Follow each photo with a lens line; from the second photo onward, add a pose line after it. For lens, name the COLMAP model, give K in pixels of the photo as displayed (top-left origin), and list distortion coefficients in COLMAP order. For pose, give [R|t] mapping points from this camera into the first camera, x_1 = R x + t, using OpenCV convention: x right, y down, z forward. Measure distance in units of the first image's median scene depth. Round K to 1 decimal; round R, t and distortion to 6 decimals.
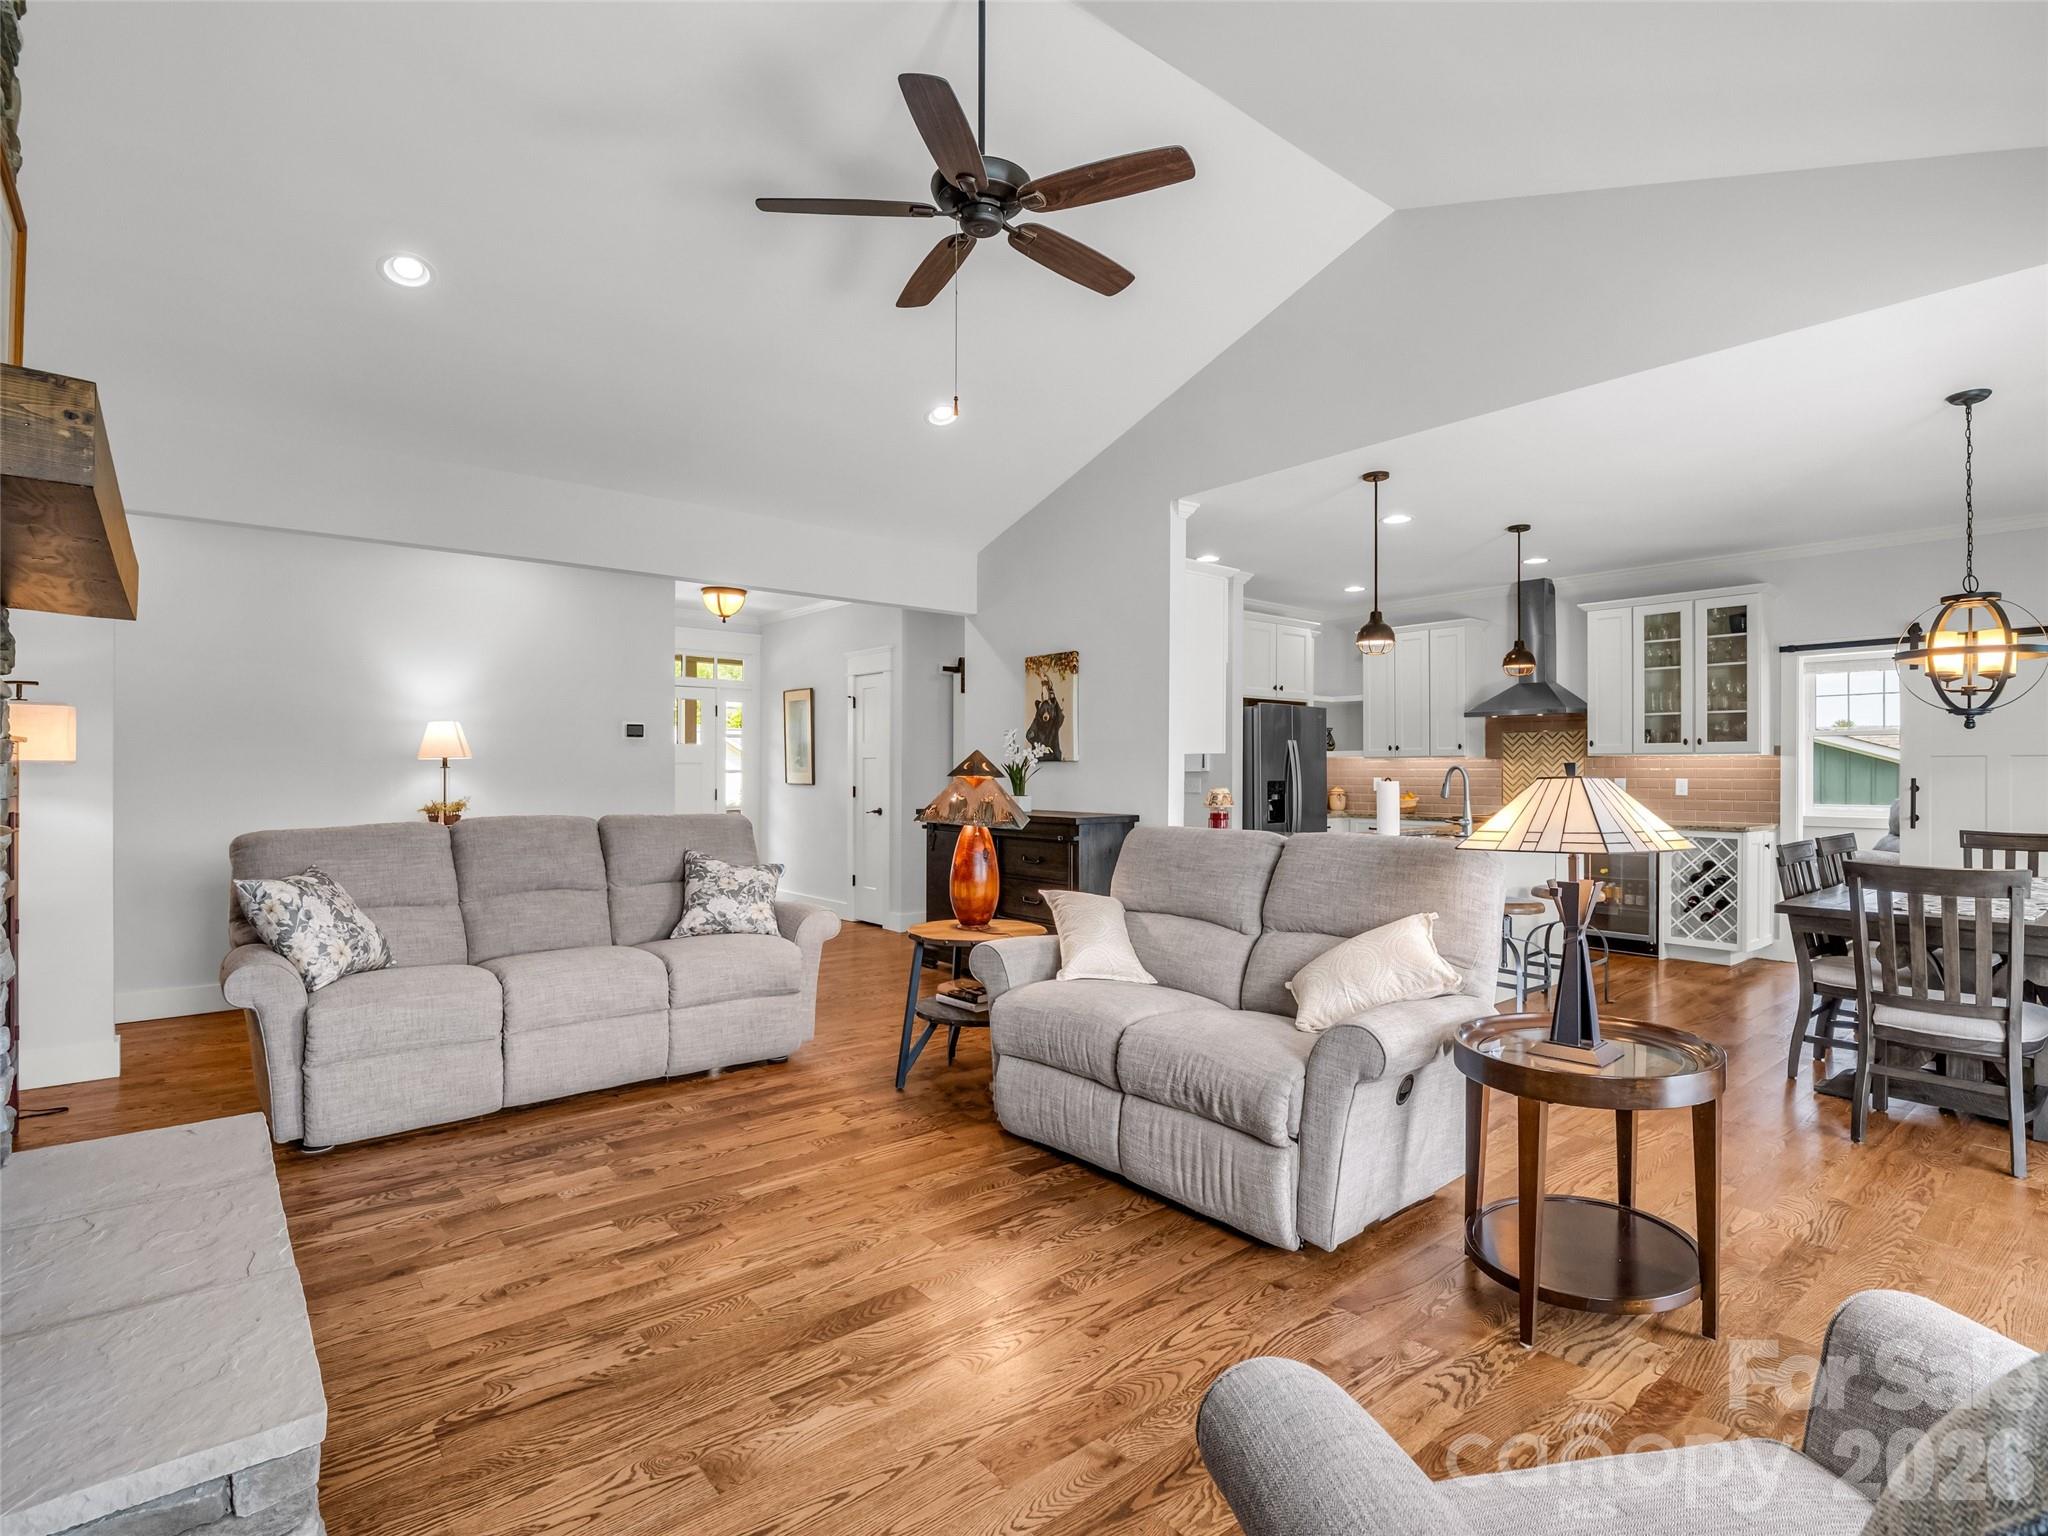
lens RADIAL K [[1003.0, 0, 1007.4], [0, 1003.0, 766.6], [0, 0, 1]] dist [-0.003499, -0.000020]
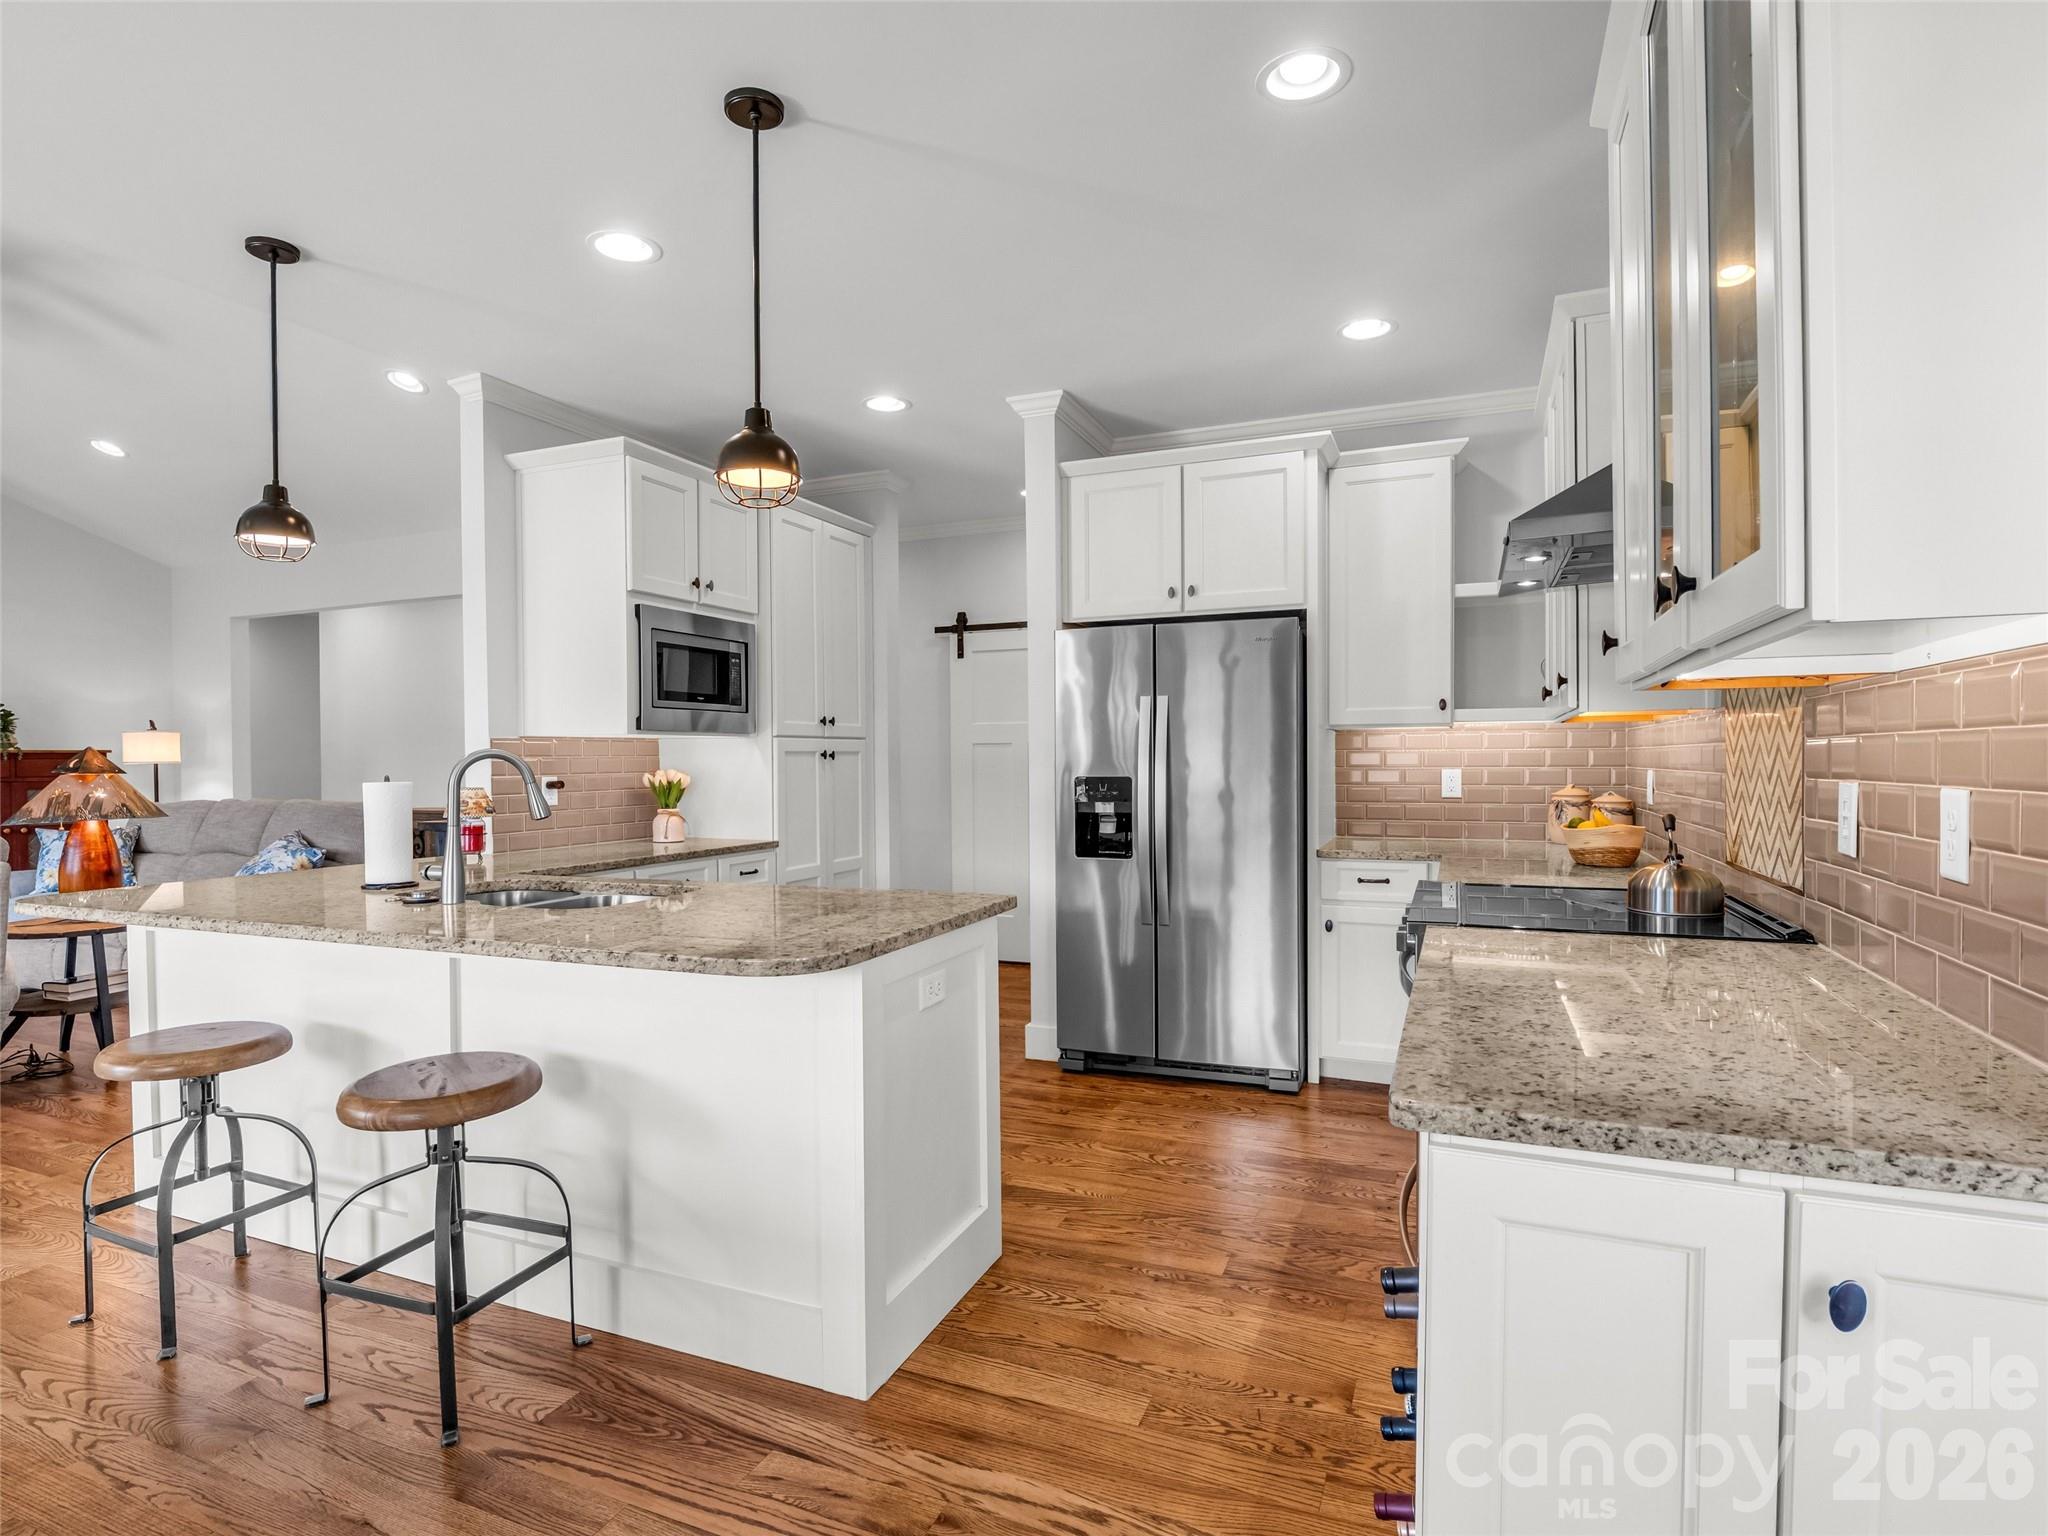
lens RADIAL K [[1011.1, 0, 1035.7], [0, 1011.1, 769.2], [0, 0, 1]] dist [-0.003913, -0.000591]
pose [[0.477723, 0.002226, -0.878508, 0.785450], [0.013348, 0.999863, 0.009791, 0.005317], [0.878409, -0.016404, 0.477628, 0.805258]]
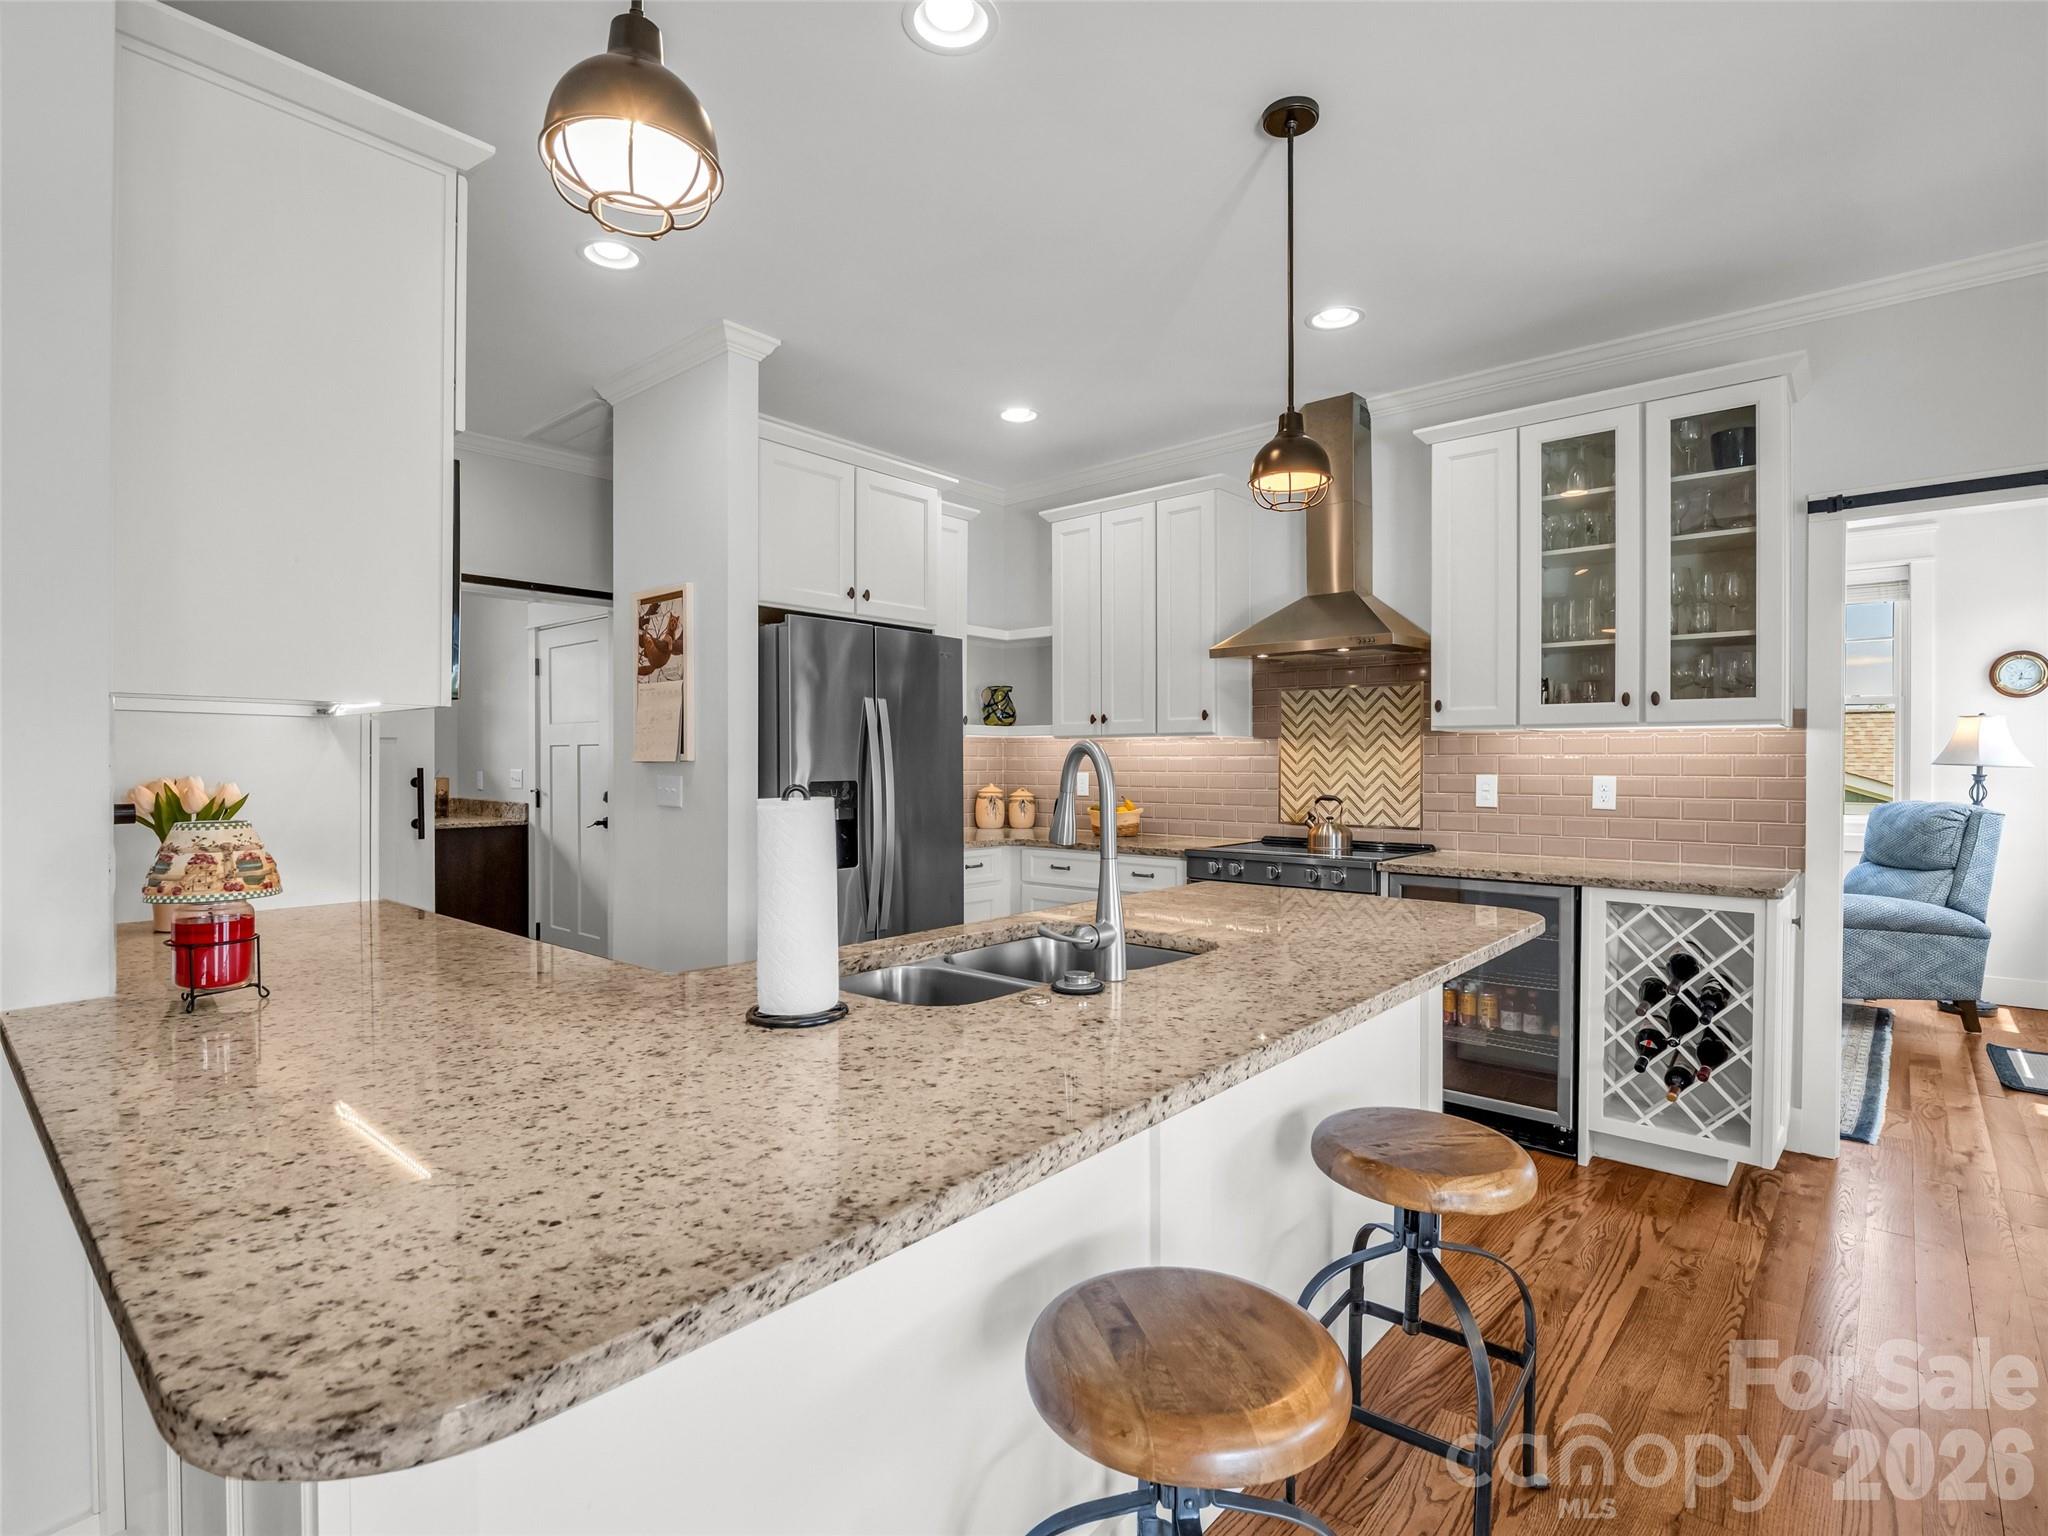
lens RADIAL K [[1014.7, 0, 1017.5], [0, 1014.7, 769.7], [0, 0, 1]] dist [-0.018620, 0.001565]
pose [[0.984647, -0.002024, 0.174545, 0.306818], [-0.000216, 0.999918, 0.012813, 0.002604], [-0.174556, -0.012654, 0.984566, 0.576478]]
